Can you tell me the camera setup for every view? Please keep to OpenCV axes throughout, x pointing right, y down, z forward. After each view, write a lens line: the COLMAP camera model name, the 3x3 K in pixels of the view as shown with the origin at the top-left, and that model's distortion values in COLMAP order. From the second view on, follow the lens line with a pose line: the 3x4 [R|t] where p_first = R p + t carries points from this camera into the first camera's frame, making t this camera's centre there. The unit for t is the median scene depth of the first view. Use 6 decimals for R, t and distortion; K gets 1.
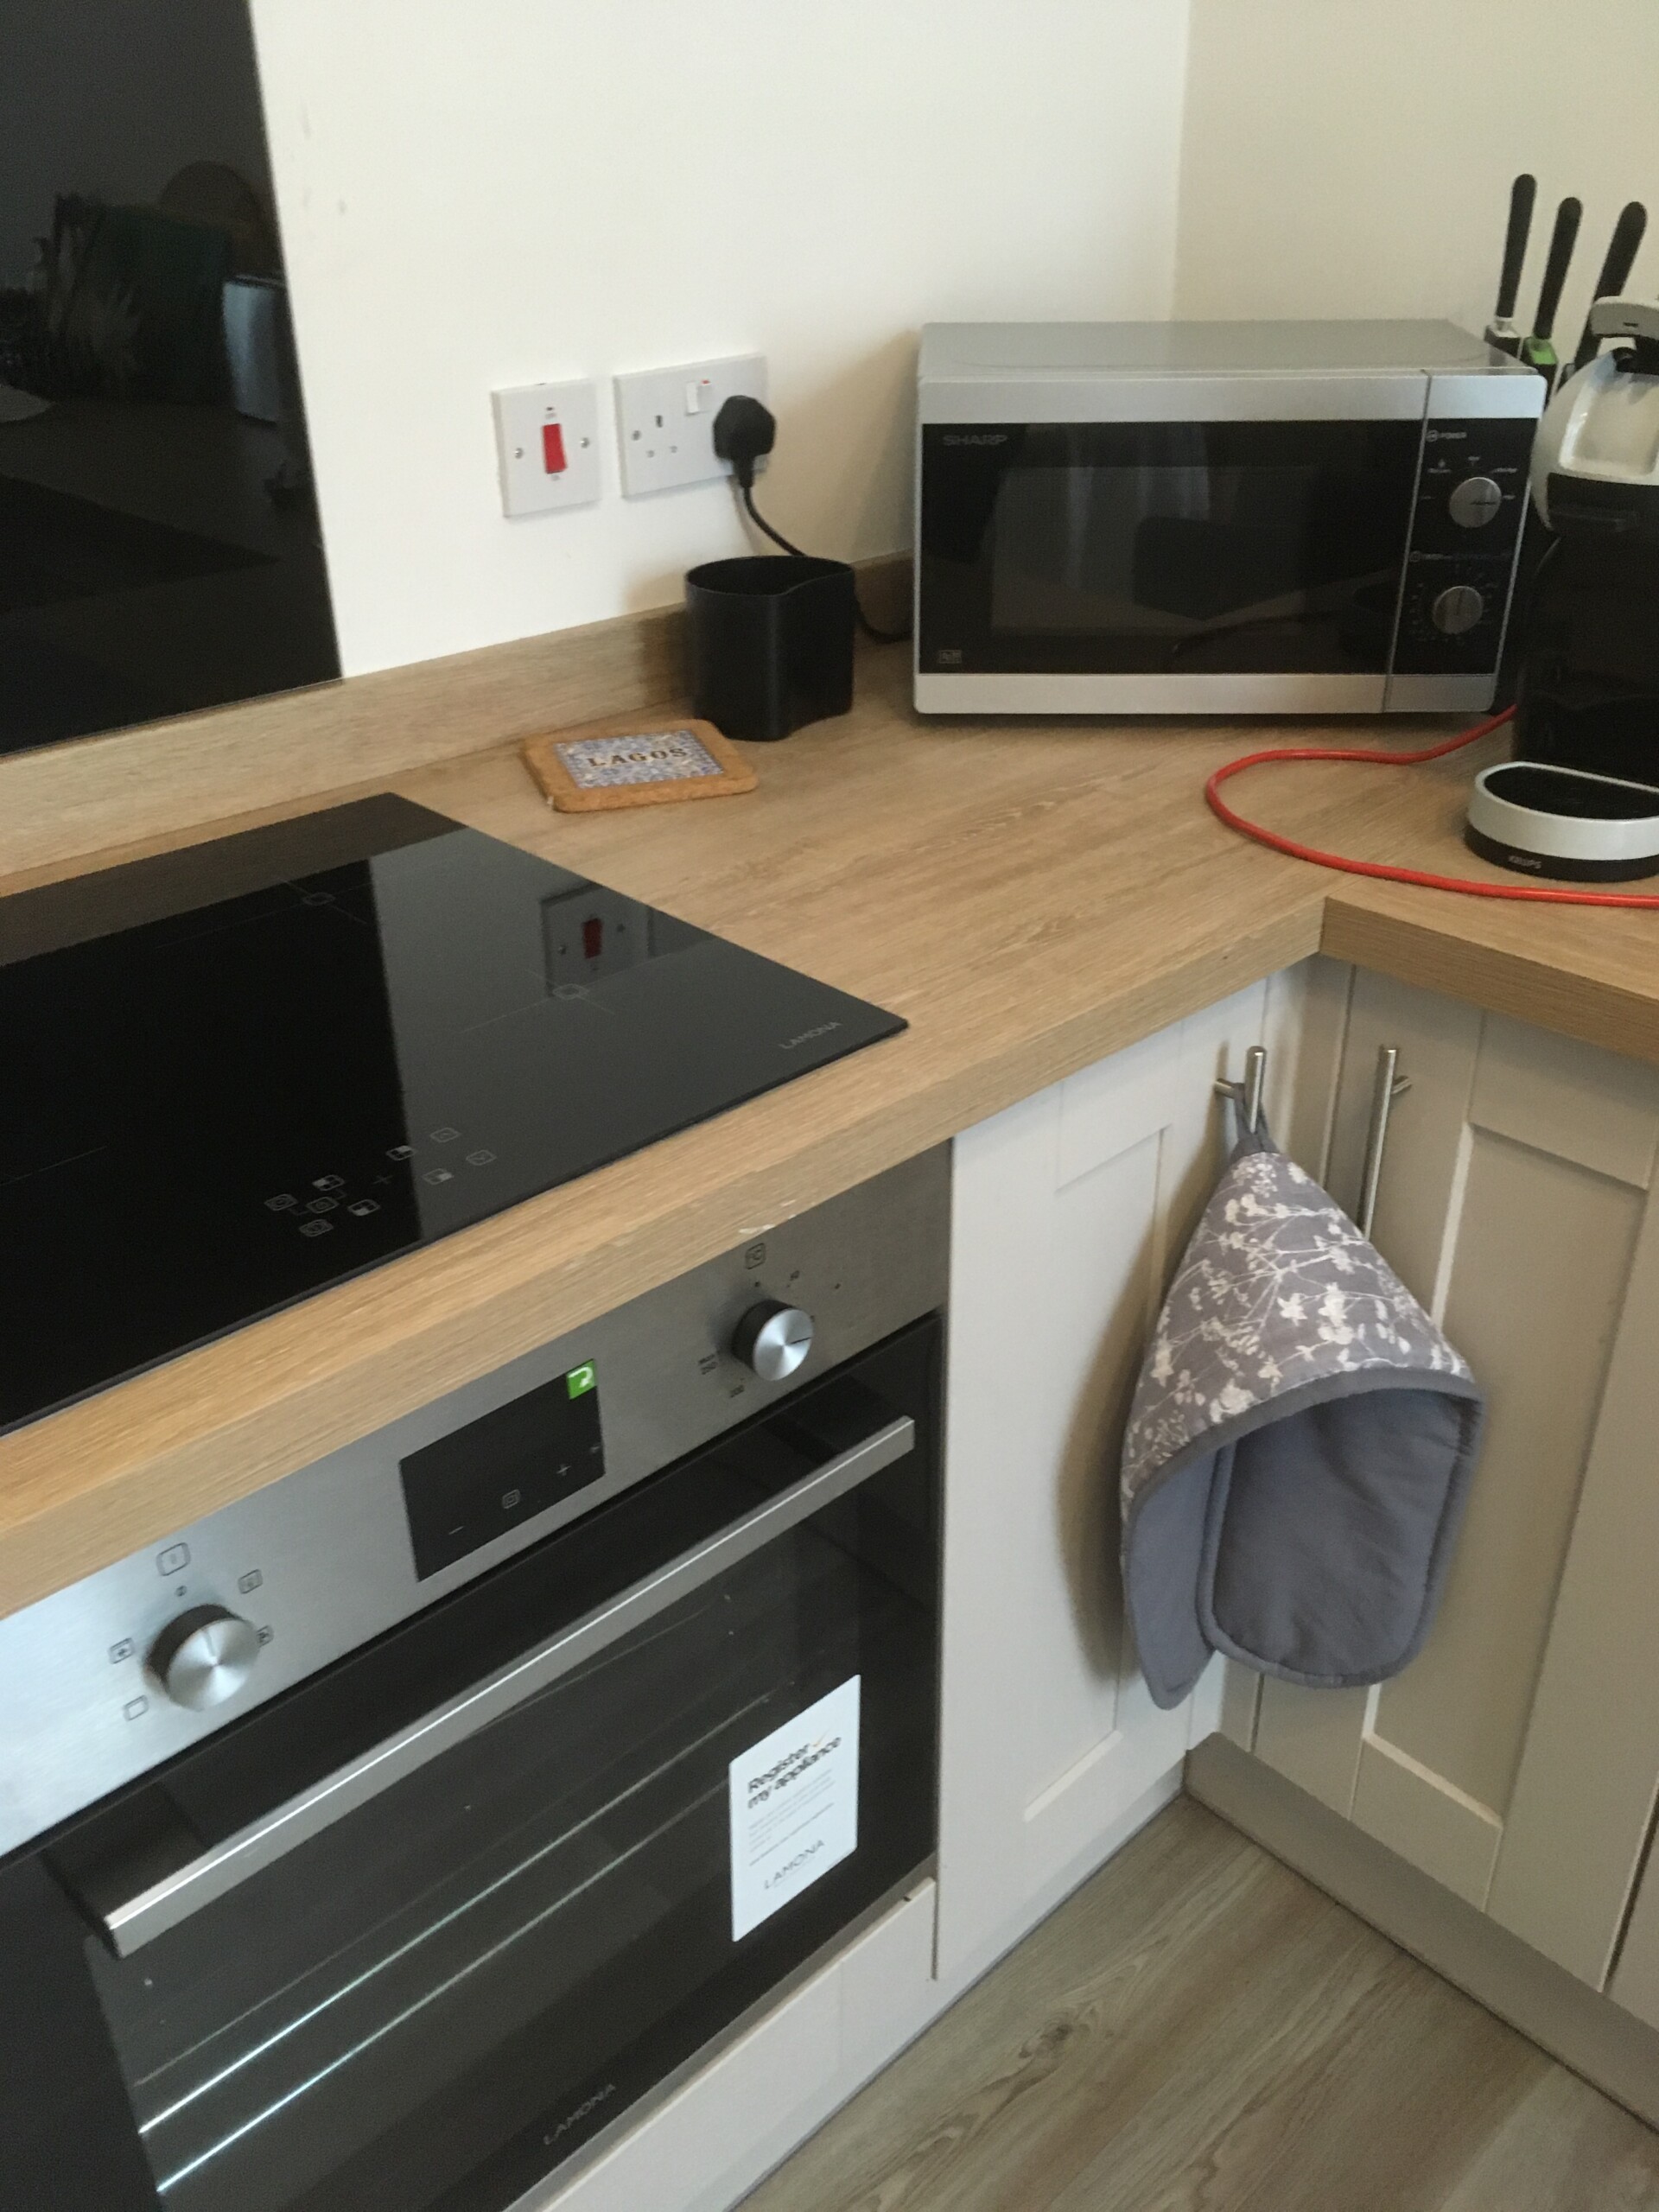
lens RADIAL K [[1890.6, 0, 823.4], [0, 1890.6, 1112.3], [0, 0, 1]] dist [0.075297, -0.105716]
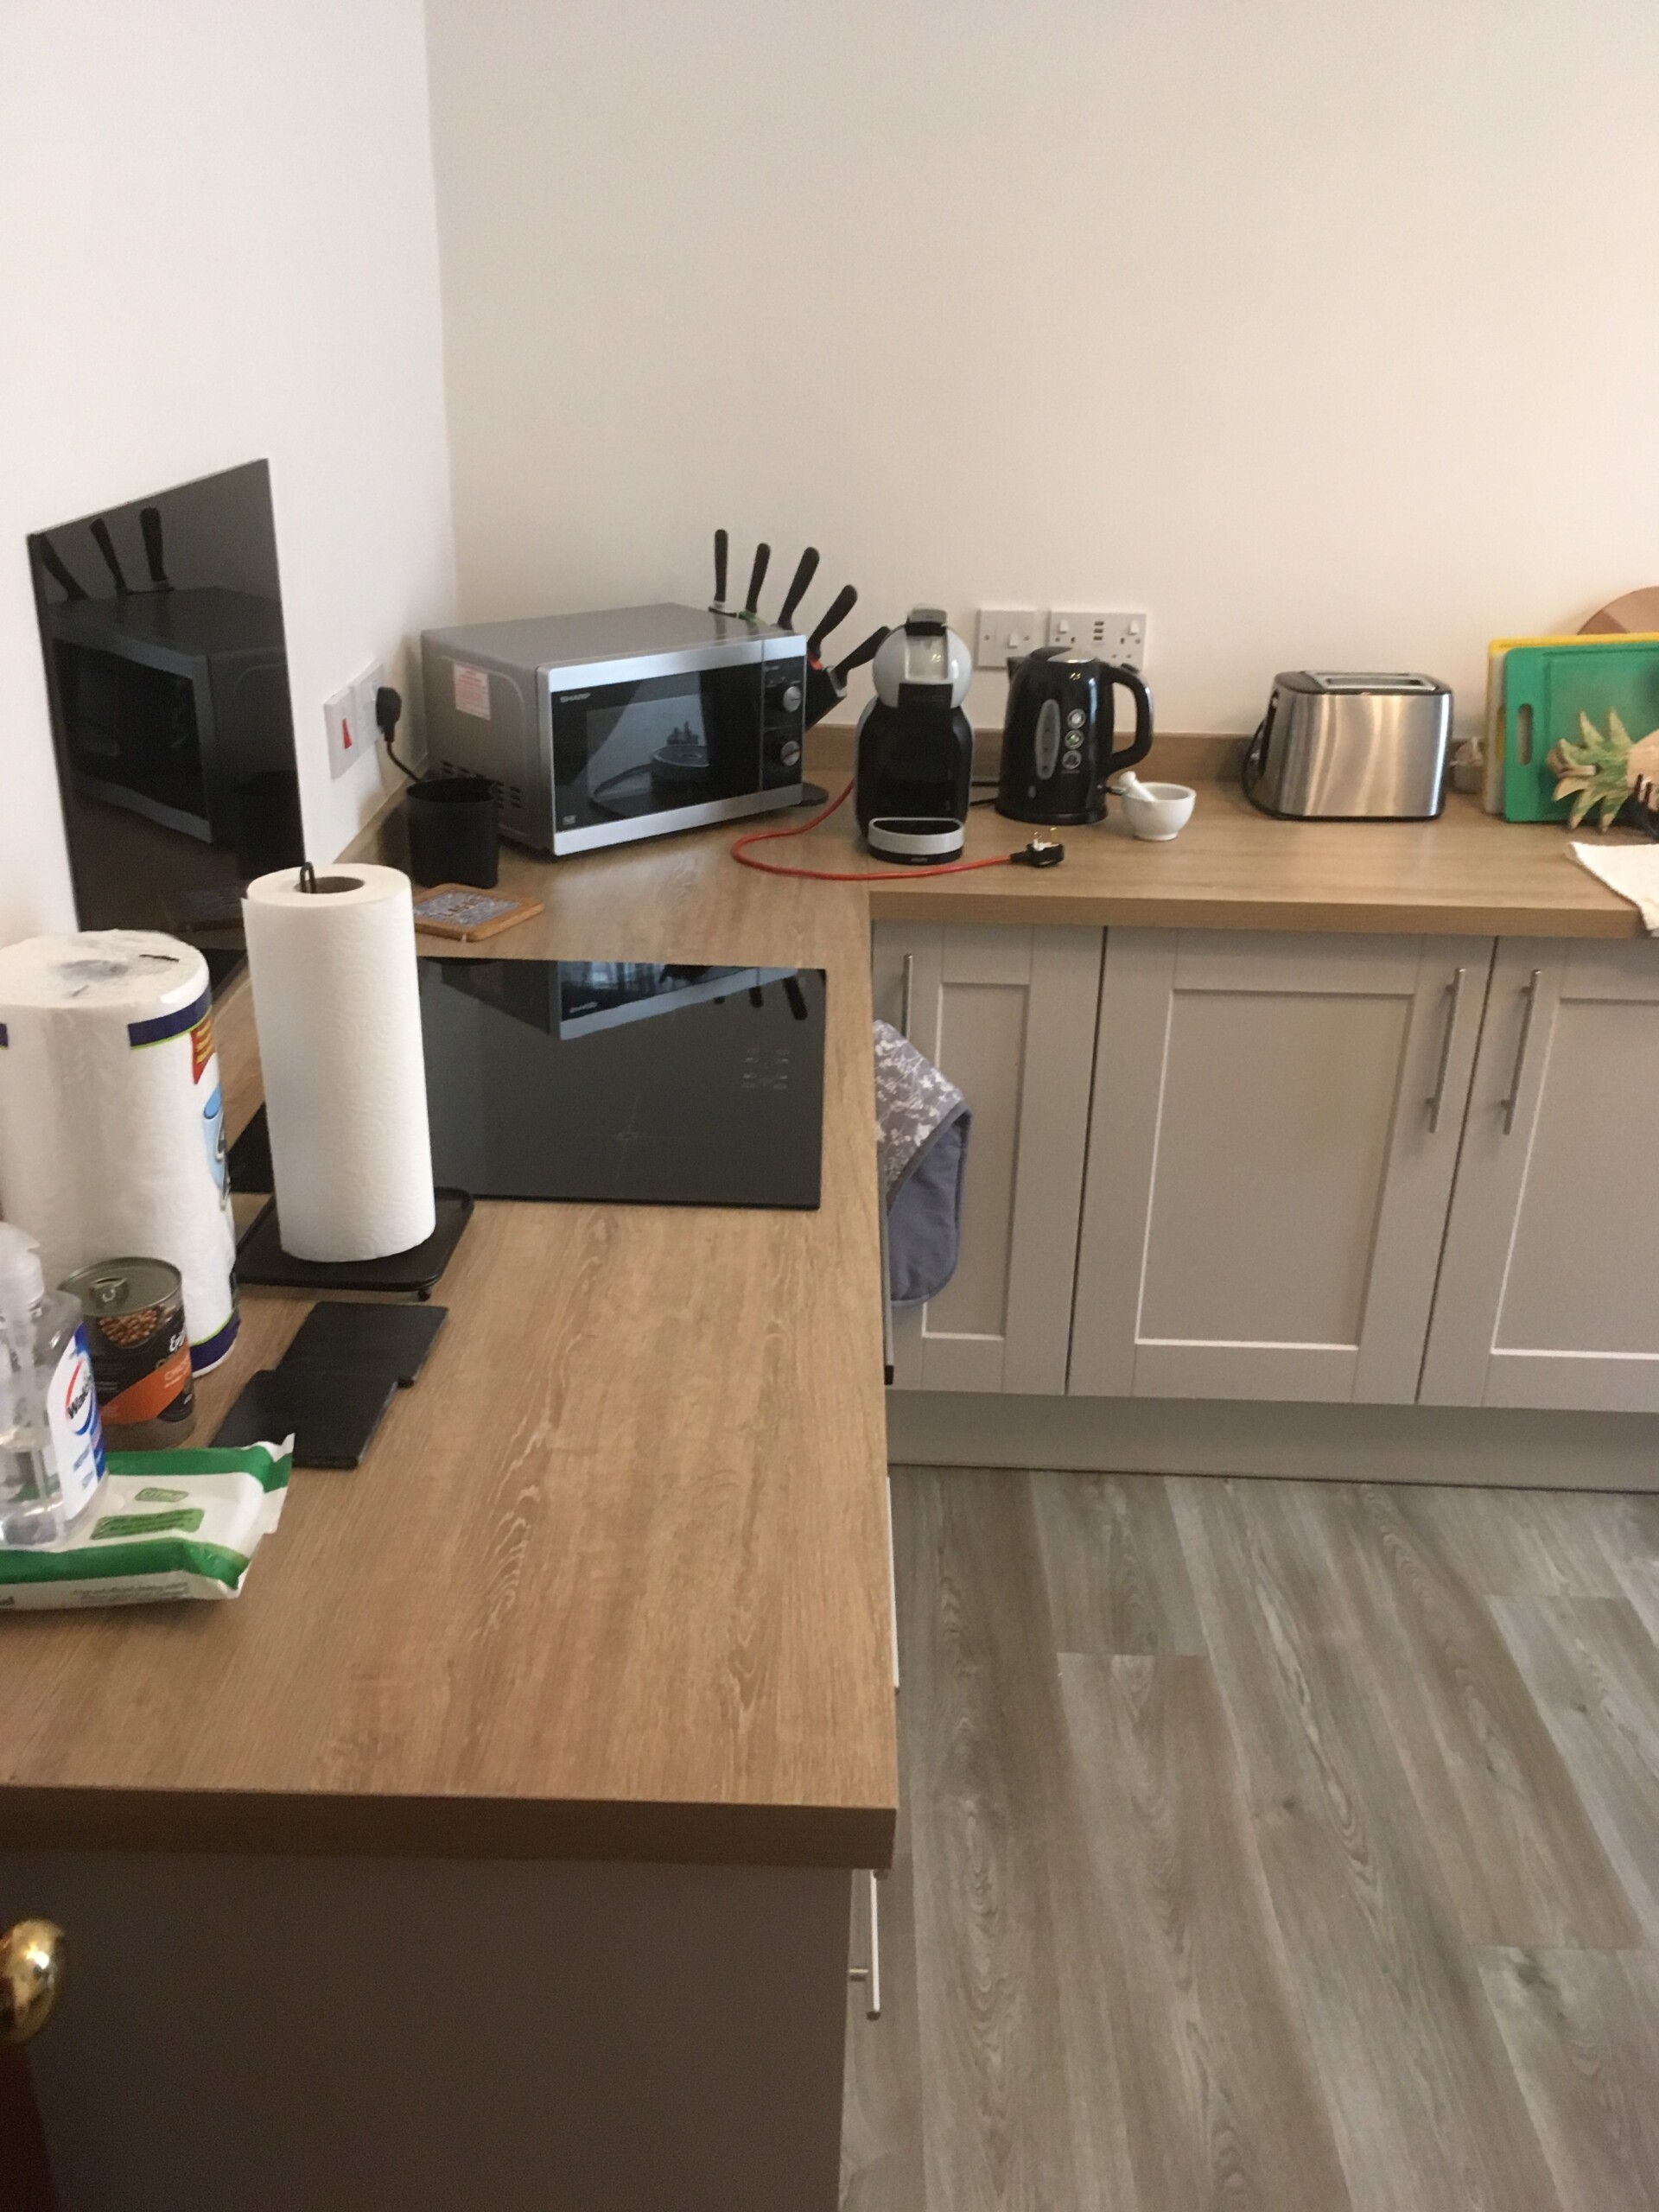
lens RADIAL K [[1890.6, 0, 823.4], [0, 1890.6, 1112.3], [0, 0, 1]] dist [0.075297, -0.105716]
pose [[0.695441, -0.265379, 0.667785, -1.176332], [0.319010, 0.946729, 0.044010, 0.007212], [-0.643890, 0.182424, 0.743052, -0.435251]]
